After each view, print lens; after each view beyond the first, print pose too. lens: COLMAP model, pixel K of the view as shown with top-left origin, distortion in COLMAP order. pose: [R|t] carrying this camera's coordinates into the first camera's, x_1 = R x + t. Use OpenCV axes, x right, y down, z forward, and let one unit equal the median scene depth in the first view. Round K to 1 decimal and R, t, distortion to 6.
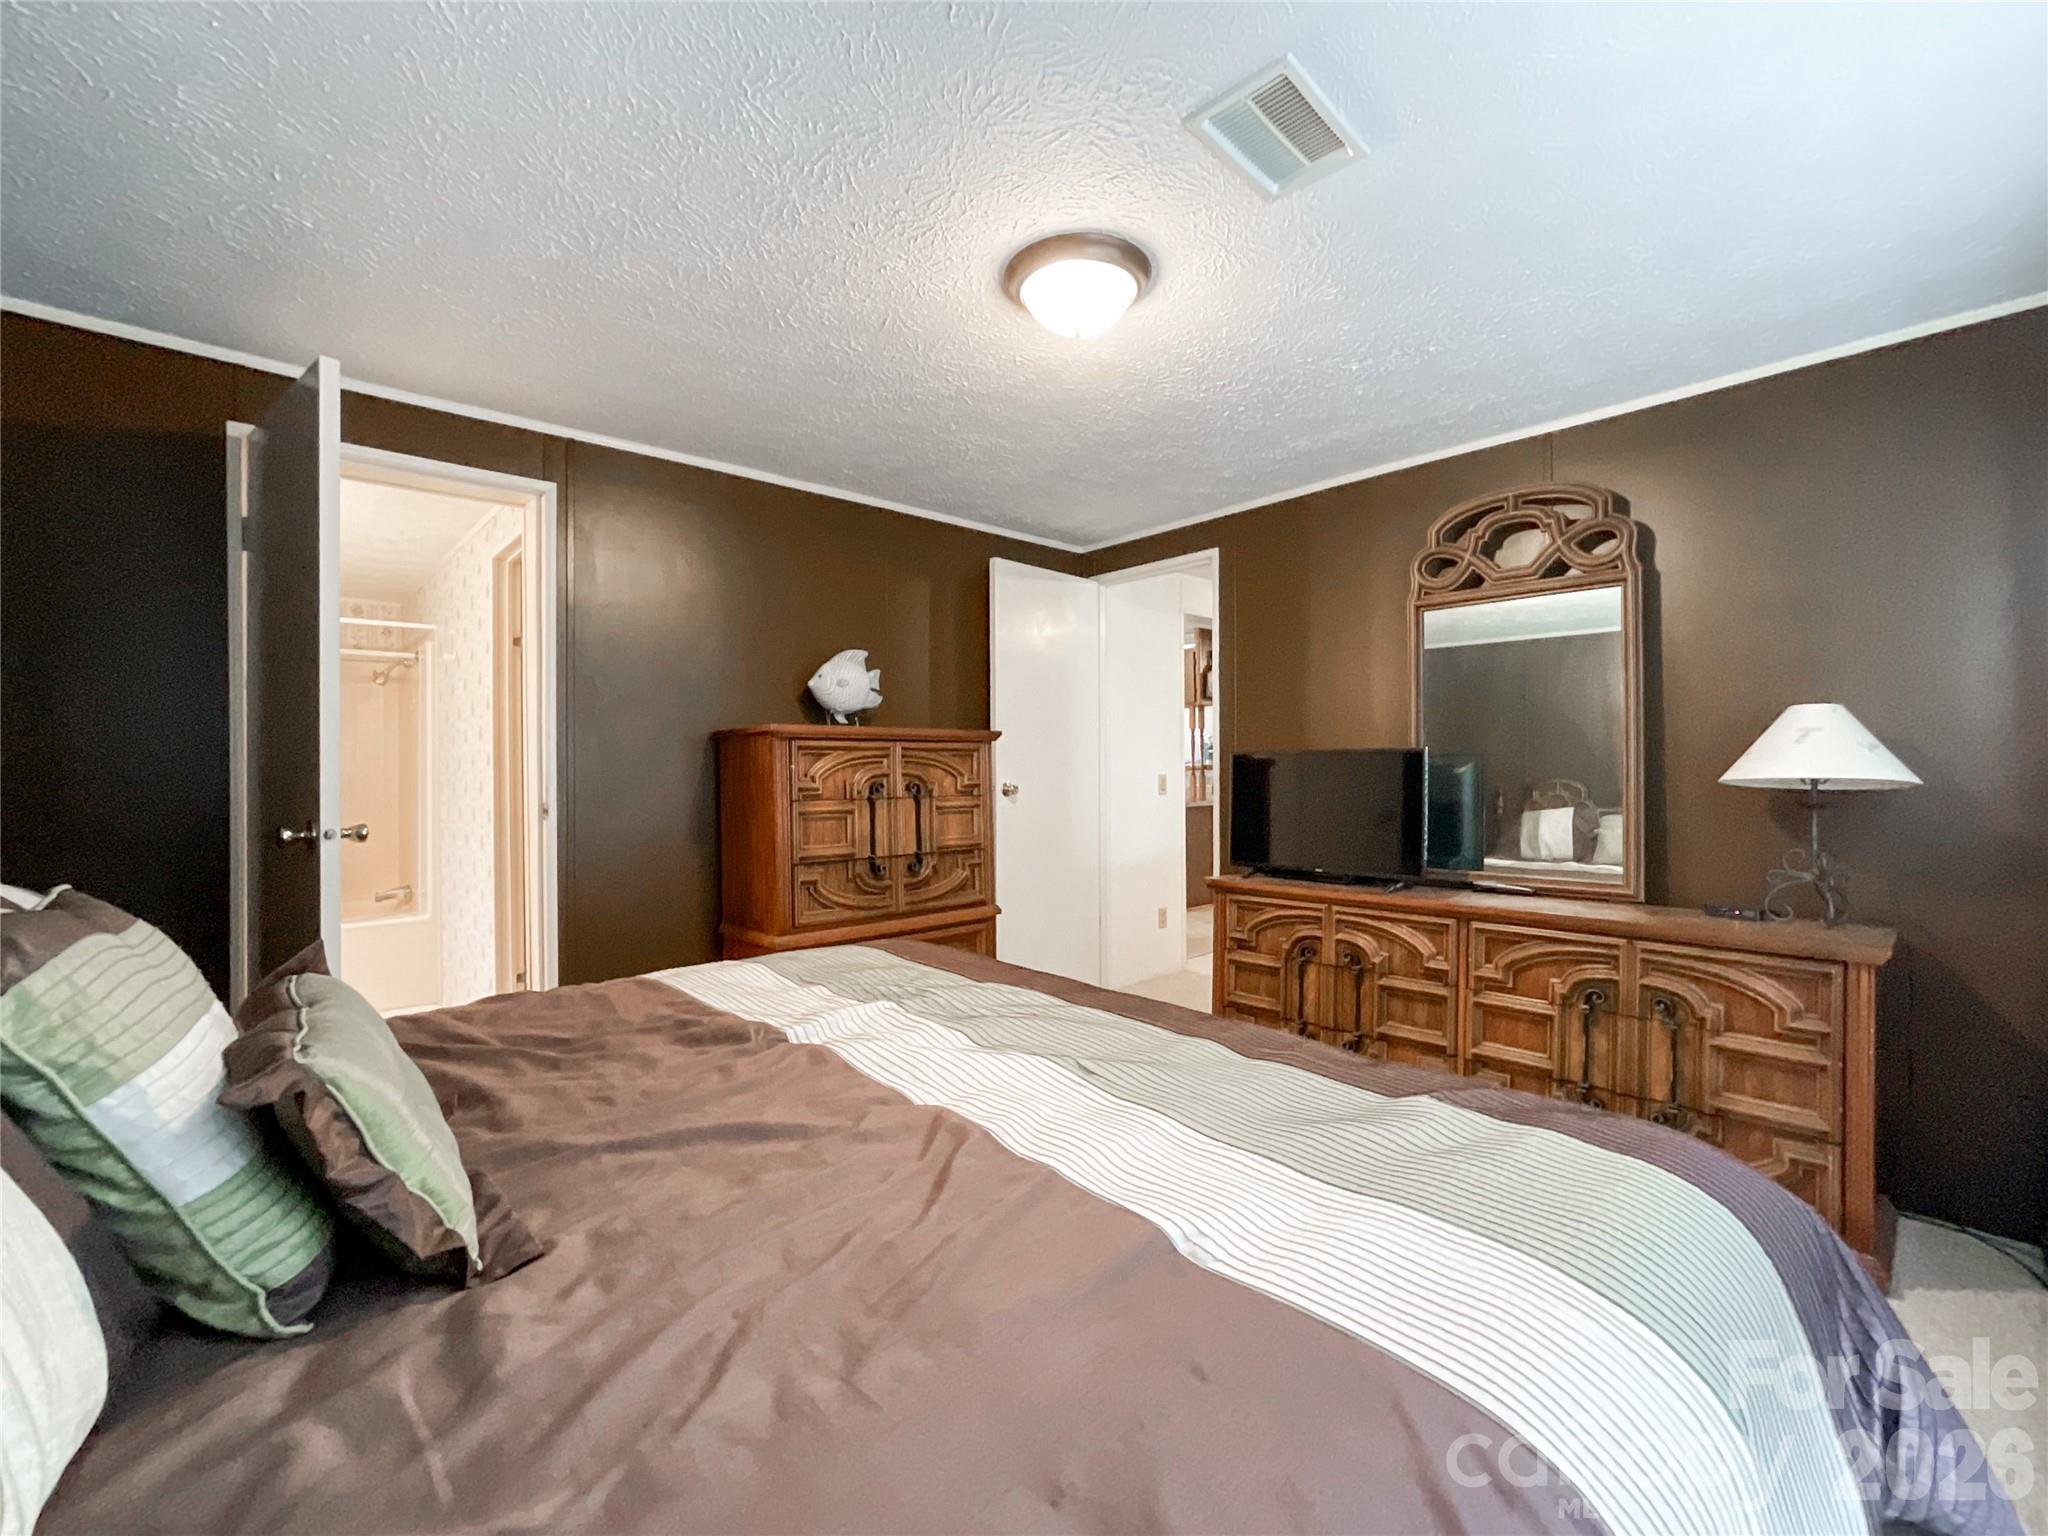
lens RADIAL K [[866.8, 0, 1024.3], [0, 866.8, 773.3], [0, 0, 1]] dist [-0.009660, 0.004625]
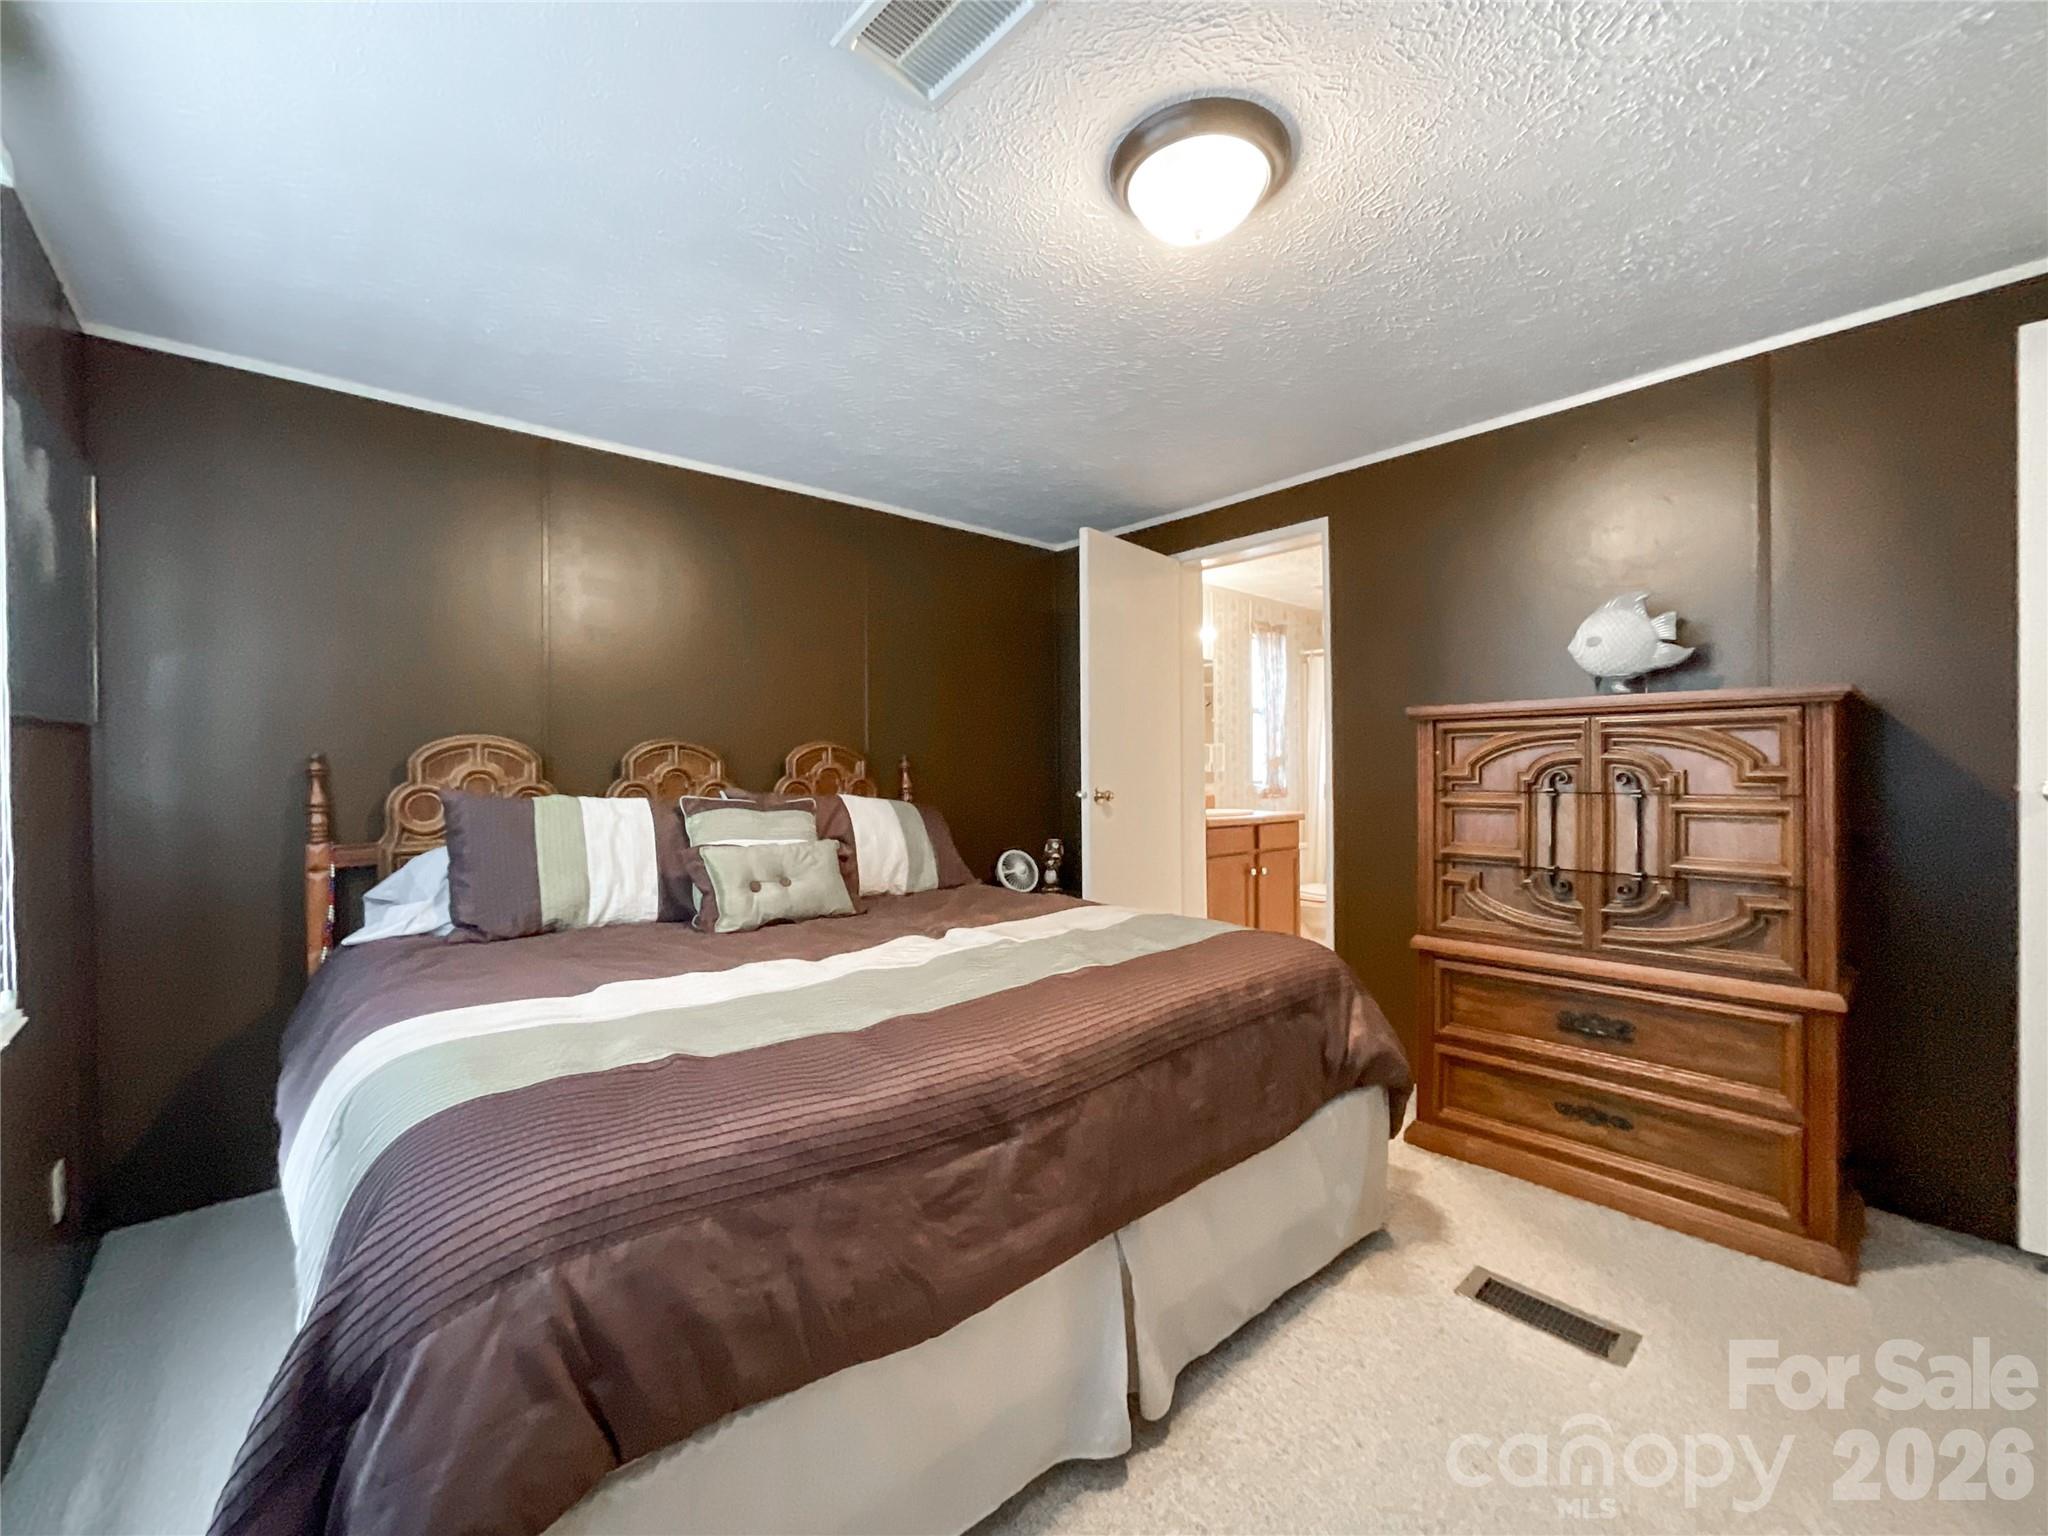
lens RADIAL K [[866.8, 0, 1028.9], [0, 866.8, 756.9], [0, 0, 1]] dist [-0.009660, 0.004625]
pose [[0.021835, -0.000828, -0.999761, 0.569910], [0.001234, 0.999999, -0.000801, -0.001909], [0.999761, -0.001217, 0.021836, 0.508019]]
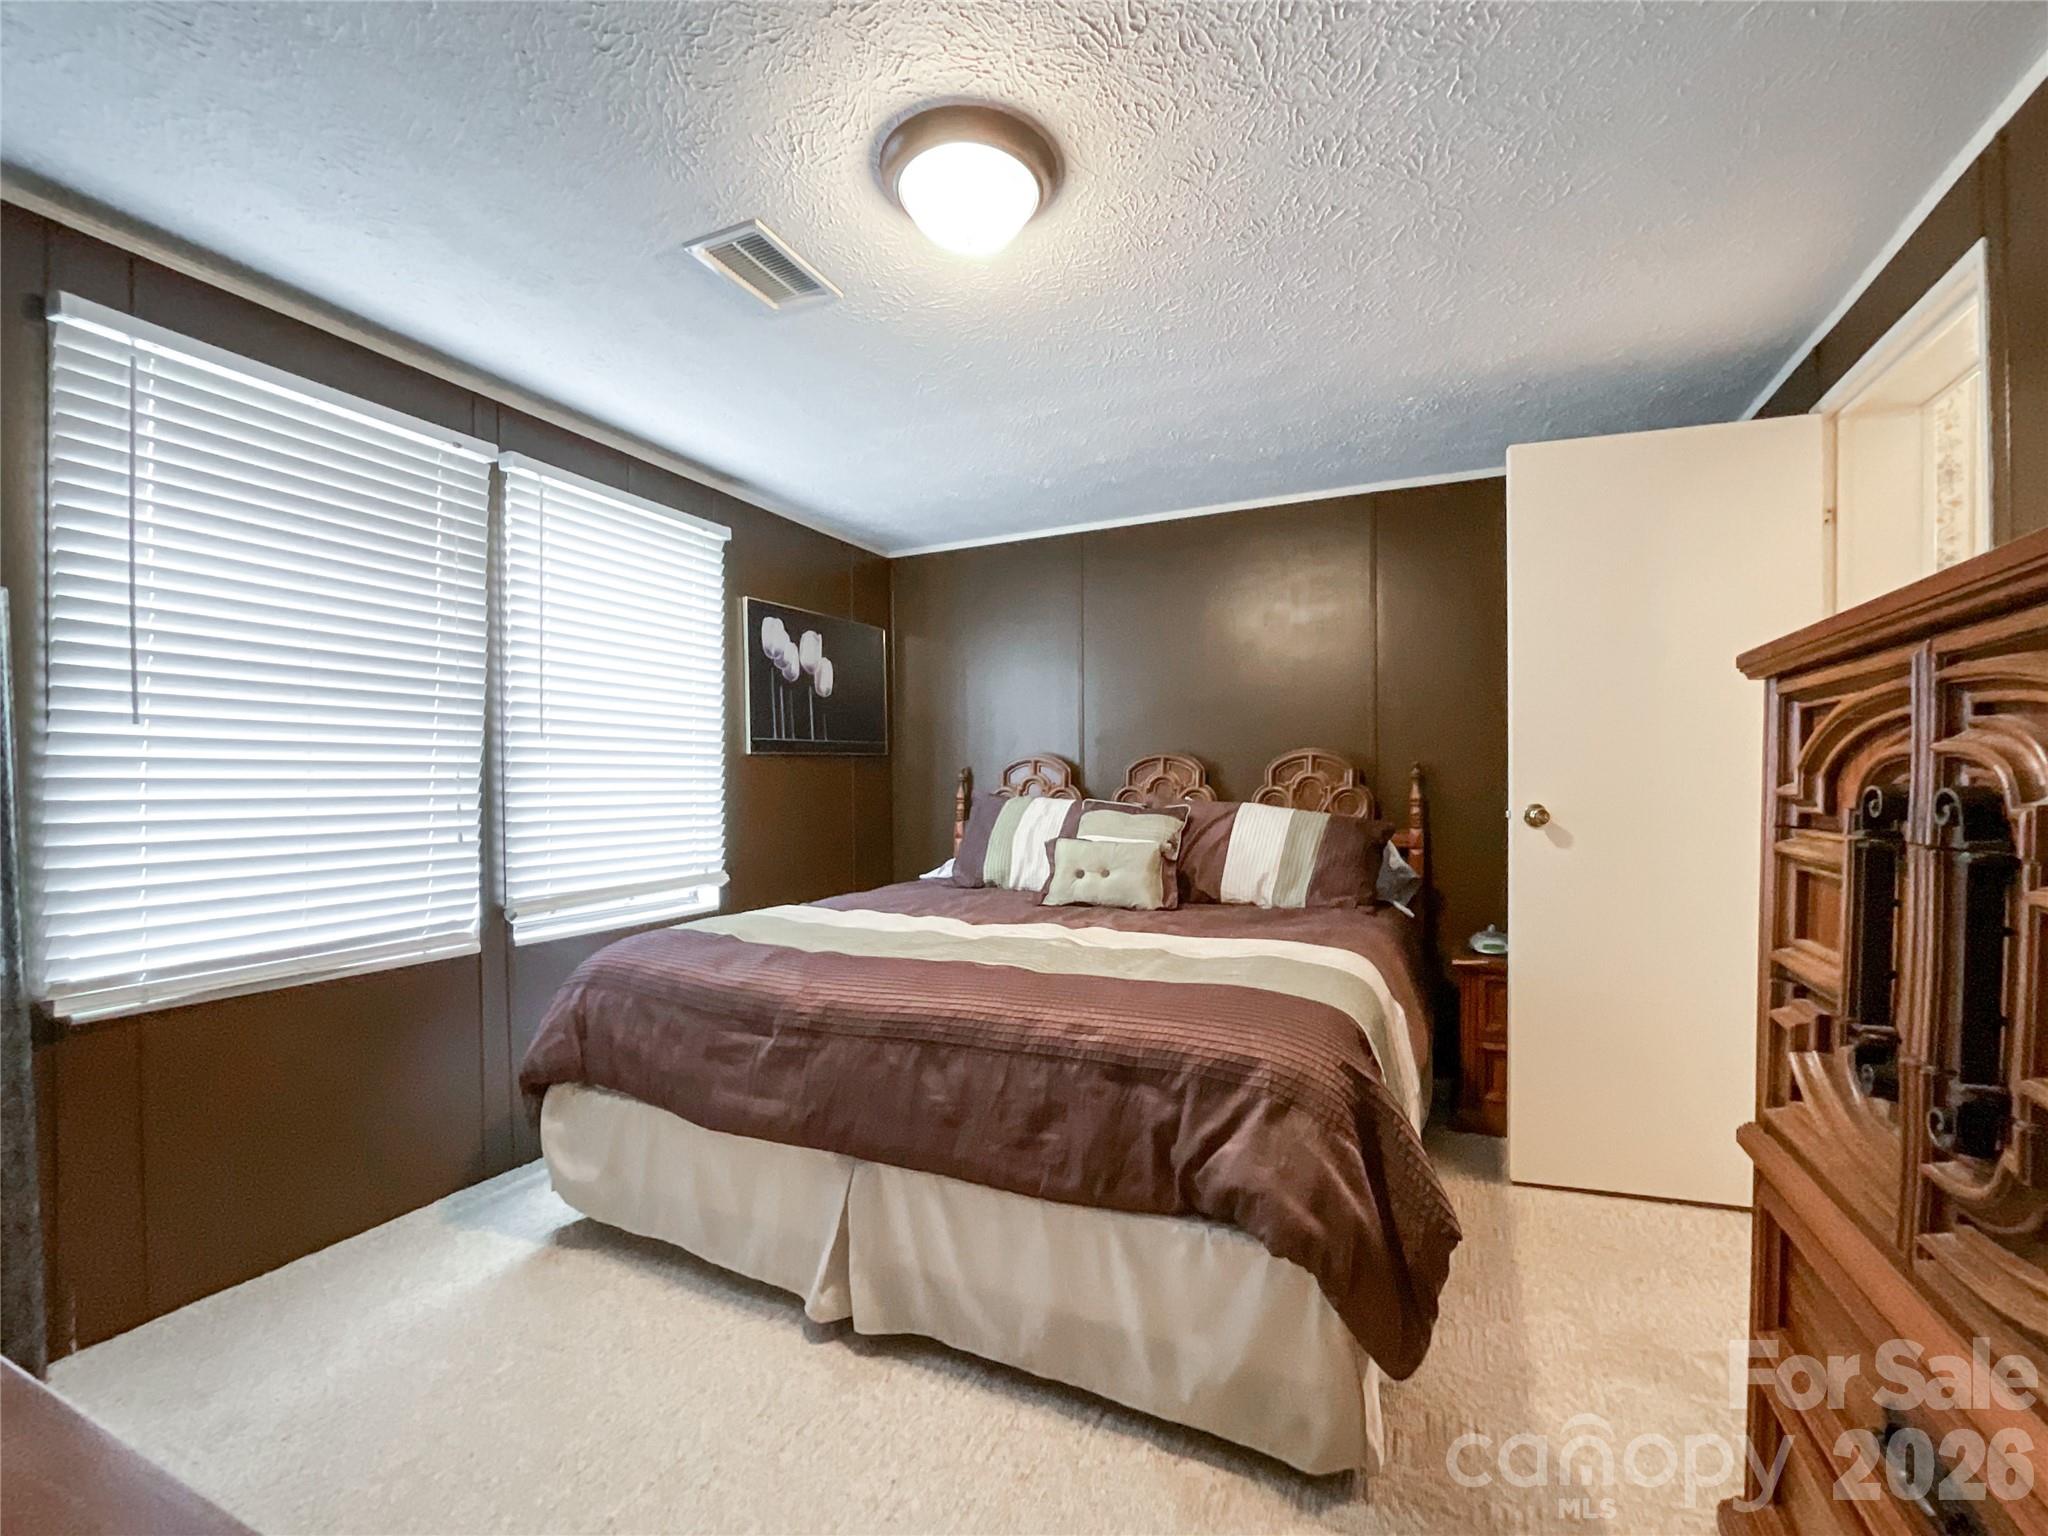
lens RADIAL K [[866.8, 0, 1006.2], [0, 866.8, 782.9], [0, 0, 1]] dist [-0.009660, 0.004625]
pose [[-0.920329, 0.014157, -0.390890, 0.225173], [0.010732, 0.999883, 0.010944, 0.002713], [0.390999, 0.005877, -0.920372, 1.130563]]
